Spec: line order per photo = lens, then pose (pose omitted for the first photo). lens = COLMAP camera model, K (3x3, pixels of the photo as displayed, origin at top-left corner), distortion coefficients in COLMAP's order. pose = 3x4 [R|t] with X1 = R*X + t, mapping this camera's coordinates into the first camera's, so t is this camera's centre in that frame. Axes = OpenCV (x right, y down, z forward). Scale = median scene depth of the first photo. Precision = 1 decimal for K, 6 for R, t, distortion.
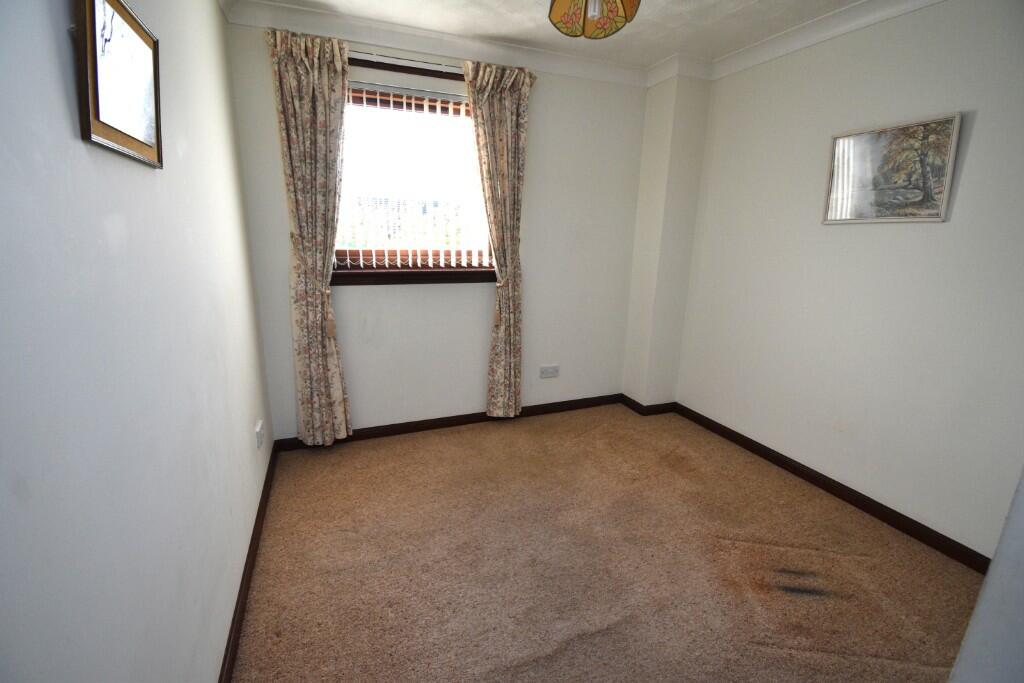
lens RADIAL K [[463.2, 0, 519.7], [0, 463.2, 341.4], [0, 0, 1]] dist [-0.000722, -0.000096]
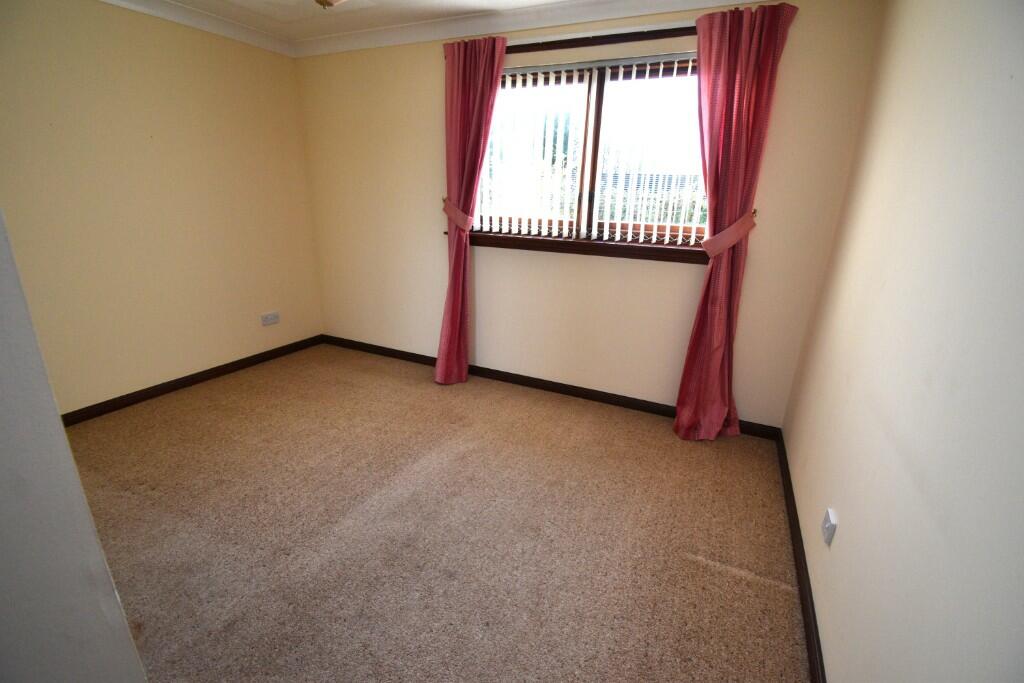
lens RADIAL K [[463.2, 0, 519.7], [0, 463.2, 341.4], [0, 0, 1]] dist [-0.000722, -0.000096]
pose [[0.686558, 0.218342, -0.693516, 0.401979], [-0.186671, 0.974805, 0.122103, -0.030410], [0.702703, 0.045629, 0.710018, 0.155790]]
